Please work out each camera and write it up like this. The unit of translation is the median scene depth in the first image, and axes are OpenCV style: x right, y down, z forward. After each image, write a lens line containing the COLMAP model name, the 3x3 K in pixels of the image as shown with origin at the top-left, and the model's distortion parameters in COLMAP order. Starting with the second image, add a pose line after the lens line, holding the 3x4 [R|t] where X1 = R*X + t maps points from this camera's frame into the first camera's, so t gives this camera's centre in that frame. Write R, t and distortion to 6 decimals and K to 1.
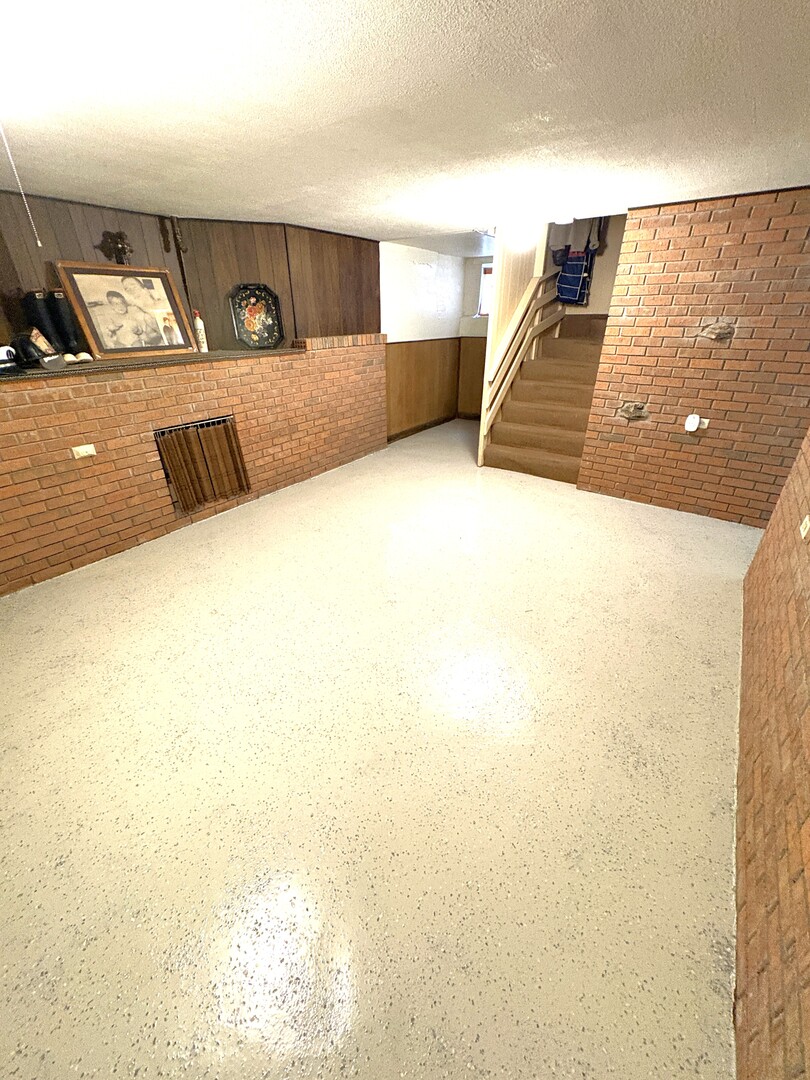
lens RADIAL K [[431.5, 0, 399.7], [0, 431.5, 537.1], [0, 0, 1]] dist [0.000463, -0.000581]
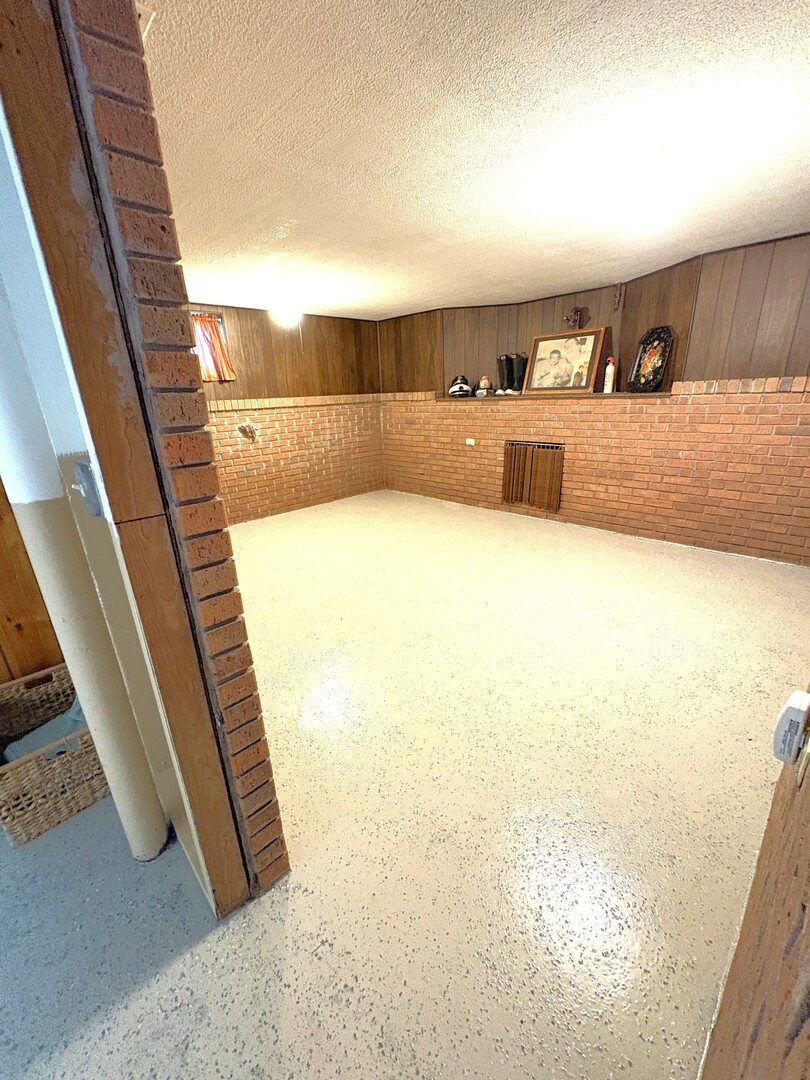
lens RADIAL K [[431.5, 0, 405.2], [0, 431.5, 538.7], [0, 0, 1]] dist [0.000463, -0.000581]
pose [[-0.173041, 0.331542, -0.927435, 0.910584], [-0.419440, 0.827178, 0.373961, -0.350154], [0.891138, 0.453714, -0.004073, 0.786725]]
